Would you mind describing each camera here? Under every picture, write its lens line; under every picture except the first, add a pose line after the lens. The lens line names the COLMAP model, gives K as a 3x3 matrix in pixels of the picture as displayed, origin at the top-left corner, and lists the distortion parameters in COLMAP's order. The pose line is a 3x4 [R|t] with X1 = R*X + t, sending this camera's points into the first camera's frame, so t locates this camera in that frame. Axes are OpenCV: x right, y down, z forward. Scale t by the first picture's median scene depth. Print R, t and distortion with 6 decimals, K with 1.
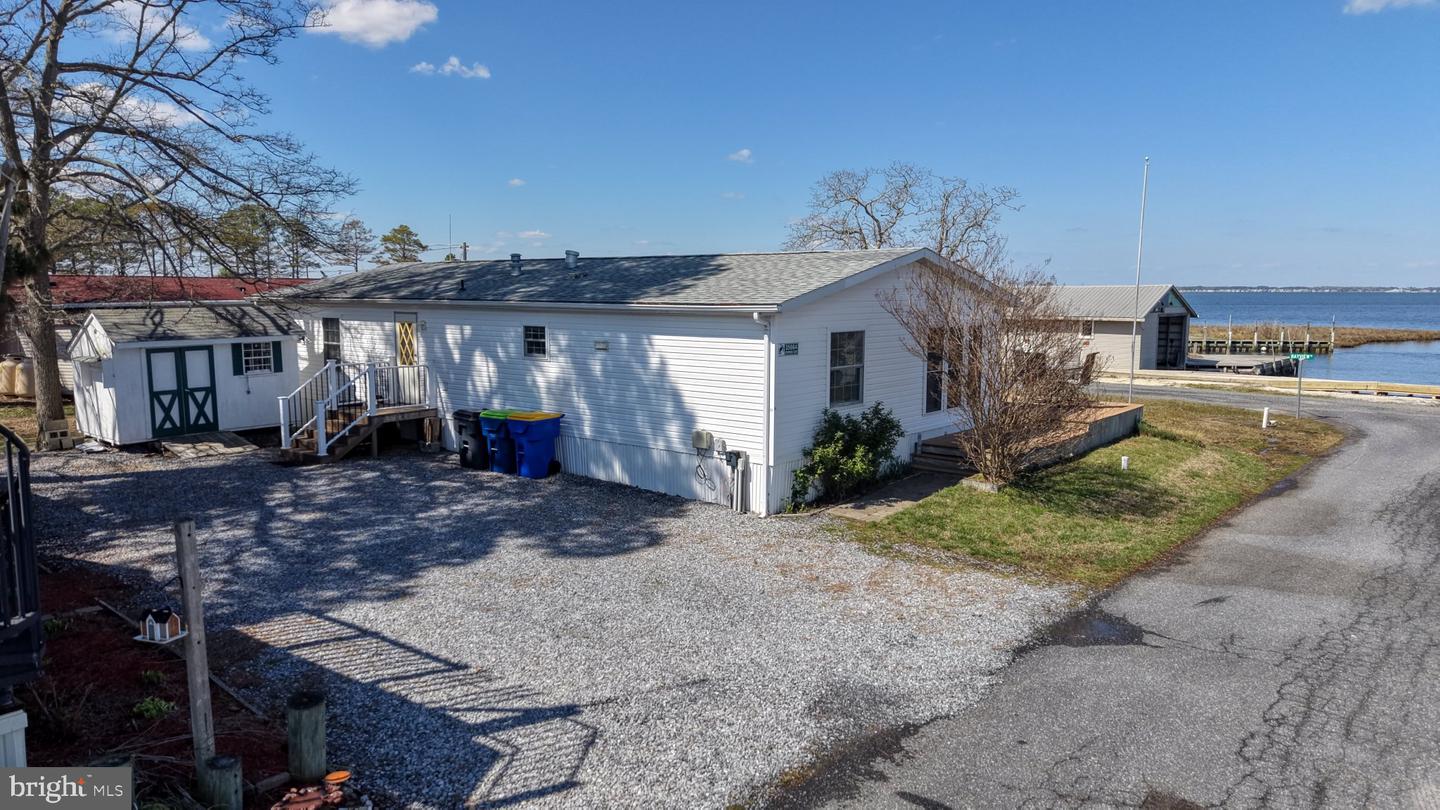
lens RADIAL K [[972.4, 0, 713.5], [0, 972.4, 402.3], [0, 0, 1]] dist [0.036418, -0.039292]
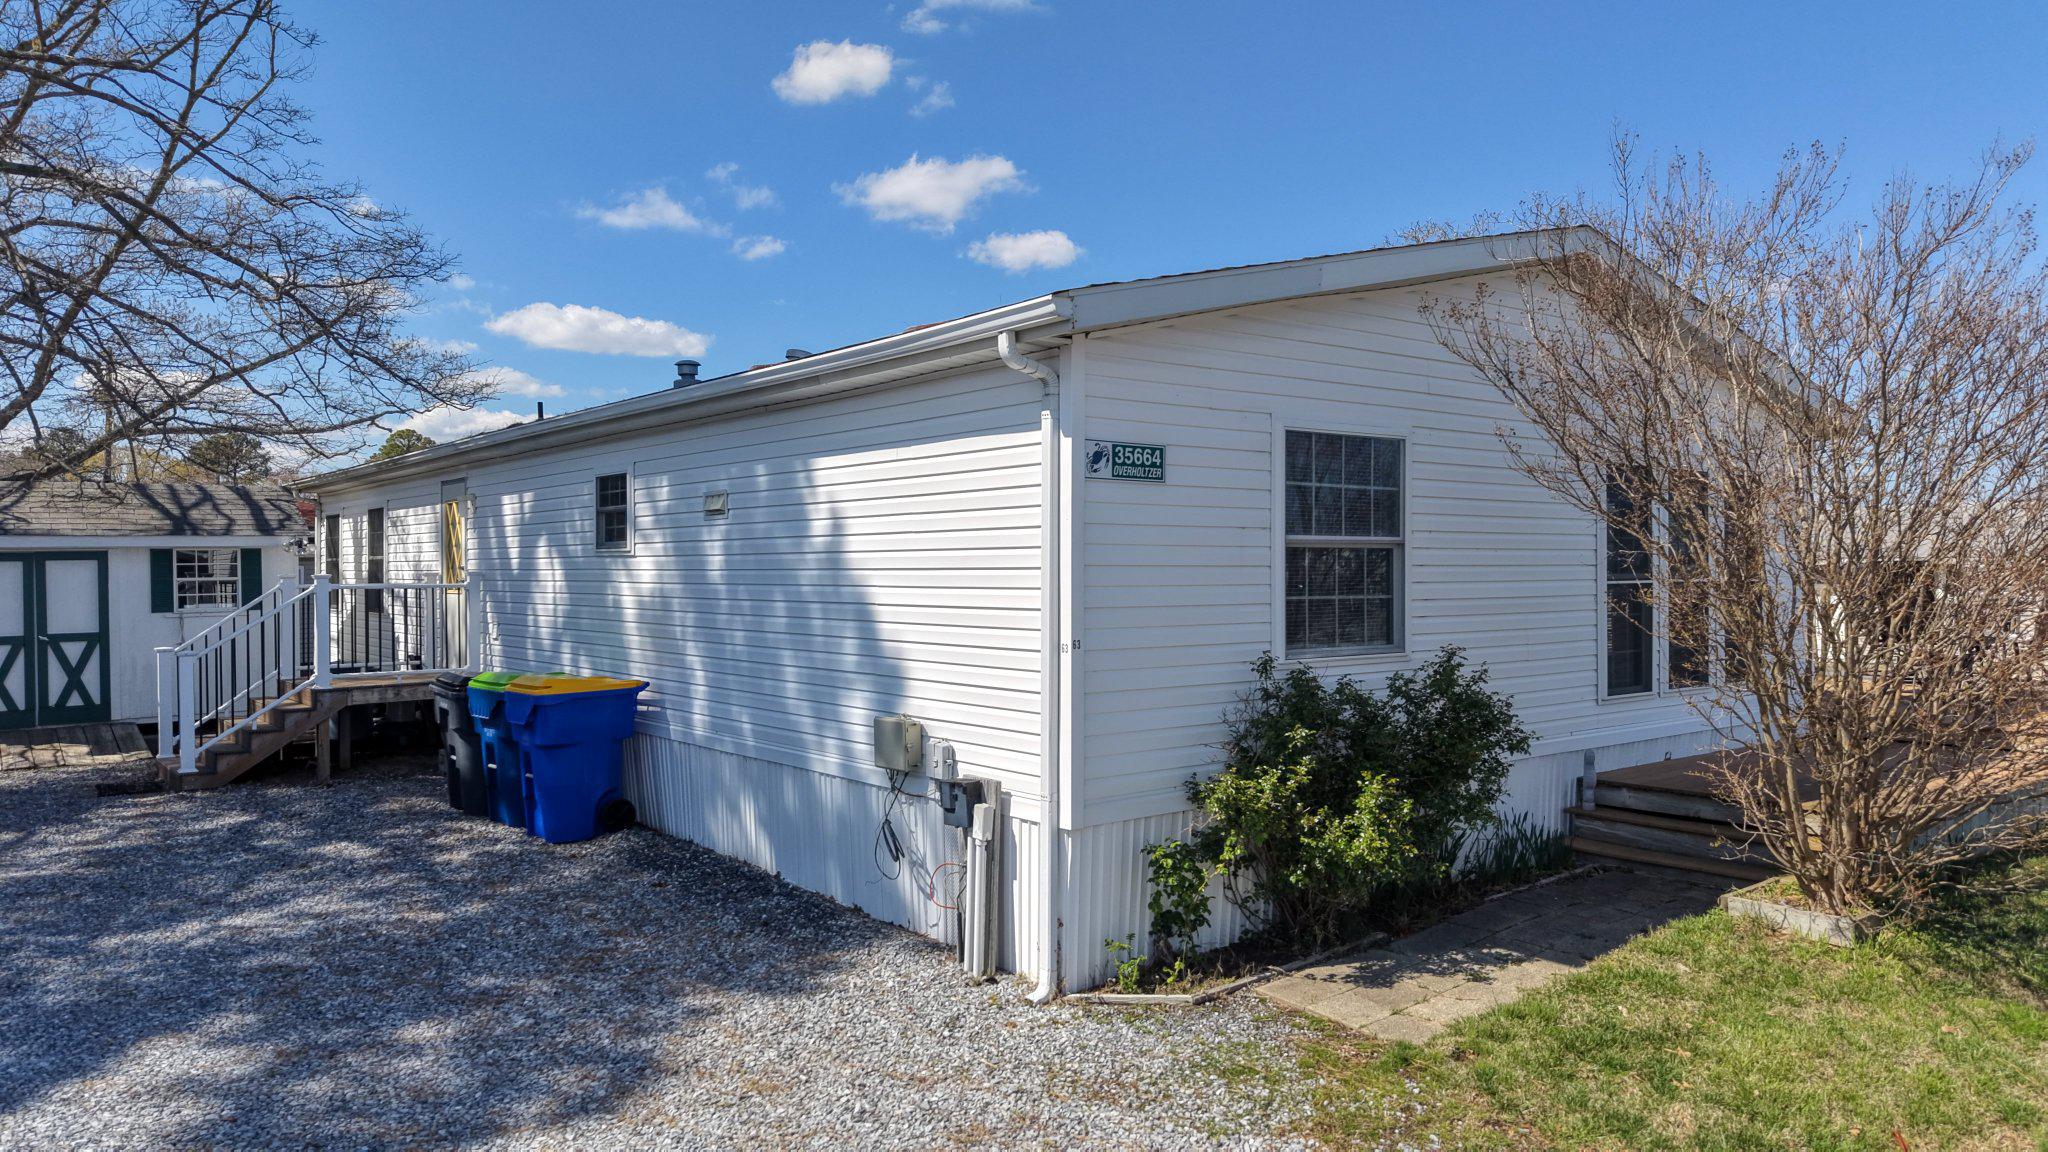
lens RADIAL K [[1382.9, 0, 1019.7], [0, 1382.9, 557.8], [0, 0, 1]] dist [0.036418, -0.039292]
pose [[0.979812, -0.005492, -0.199847, 0.123923], [-0.018834, 0.992641, -0.119618, 0.029669], [0.199034, 0.120967, 0.972498, 0.513123]]
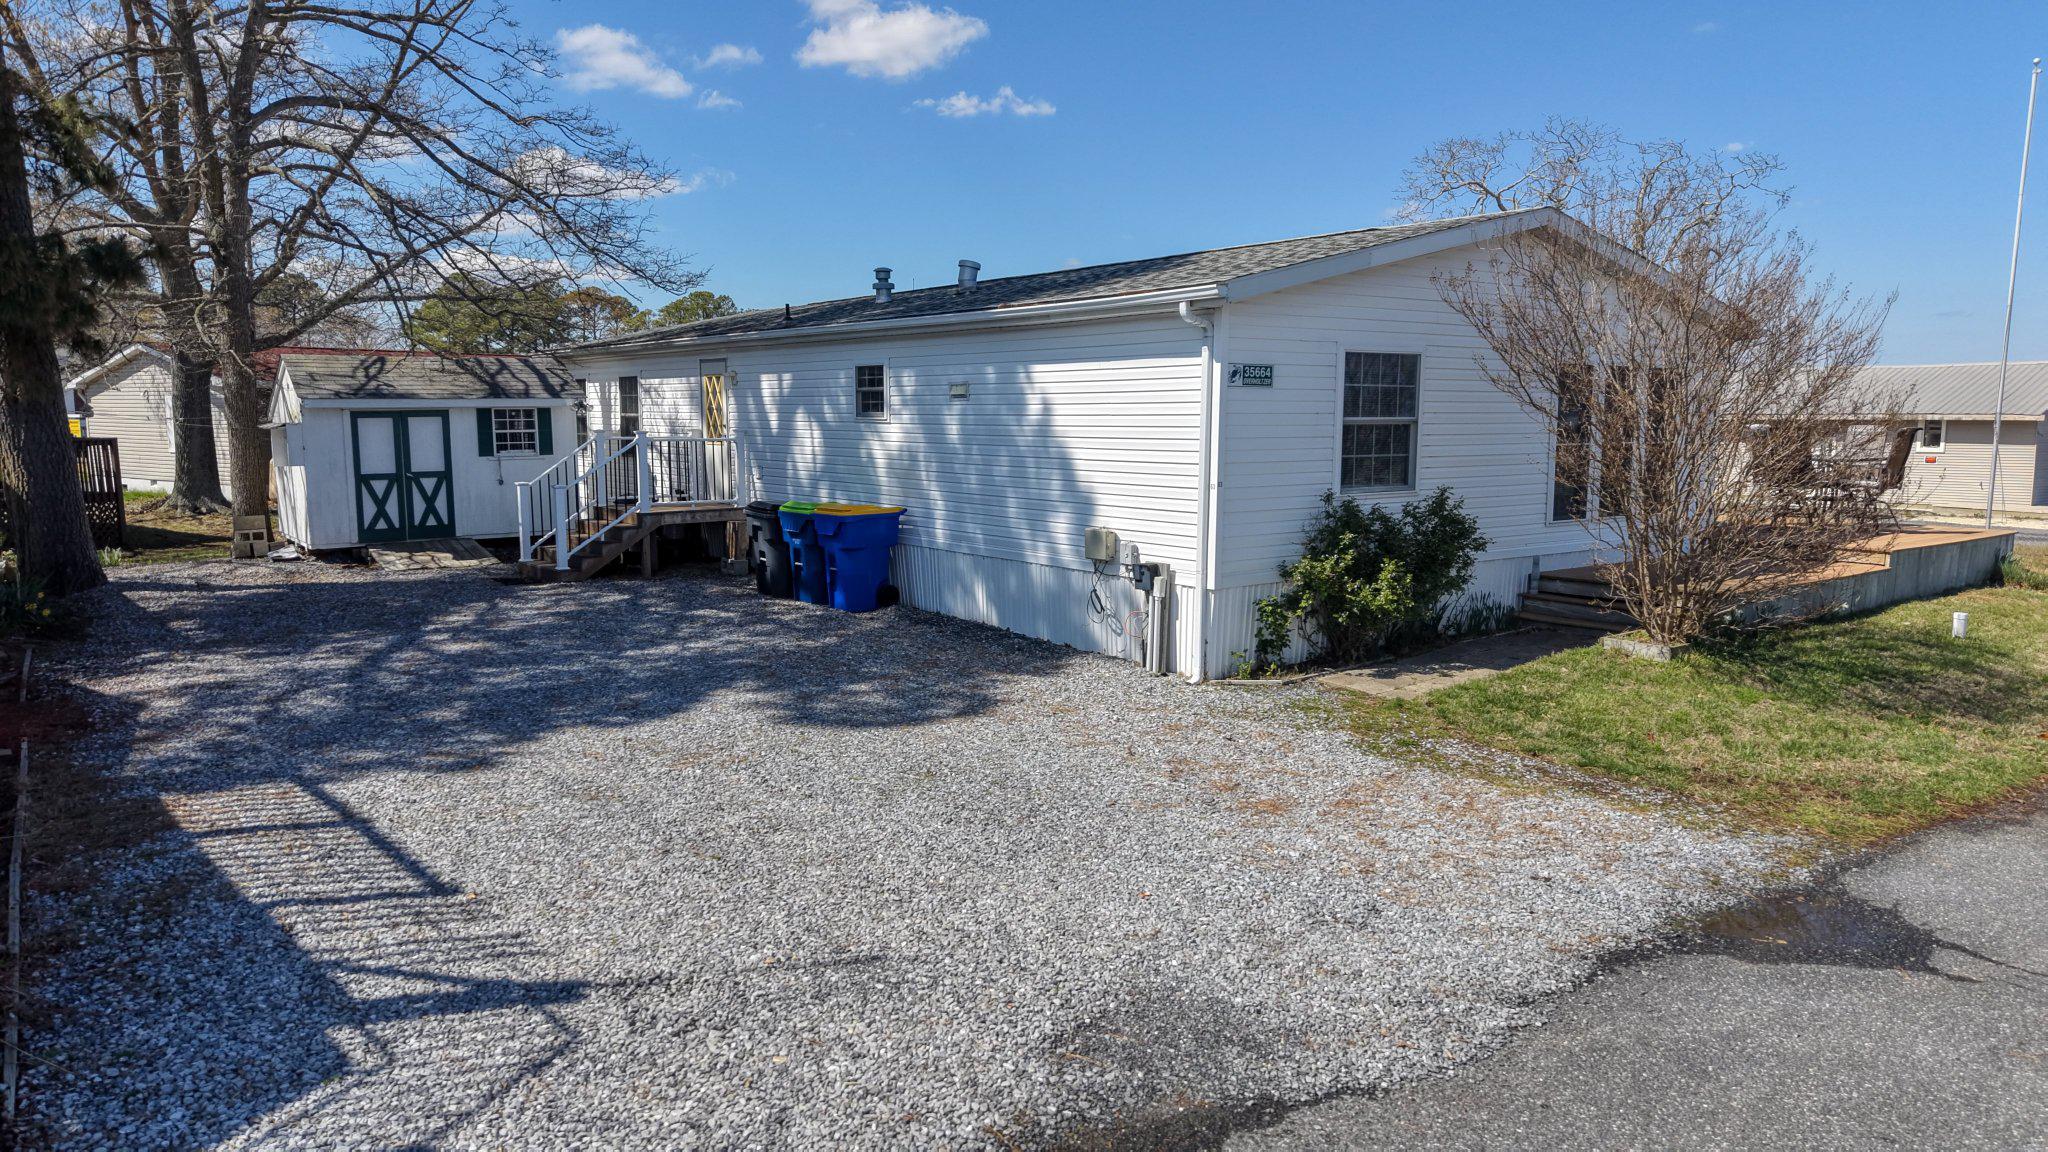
lens RADIAL K [[1382.9, 0, 1014.3], [0, 1382.9, 573.4], [0, 0, 1]] dist [0.036418, -0.039292]
pose [[0.973539, 0.028022, -0.226797, 0.117870], [-0.027883, 0.999604, 0.003820, 0.052487], [0.226814, 0.002605, 0.973935, 0.200361]]
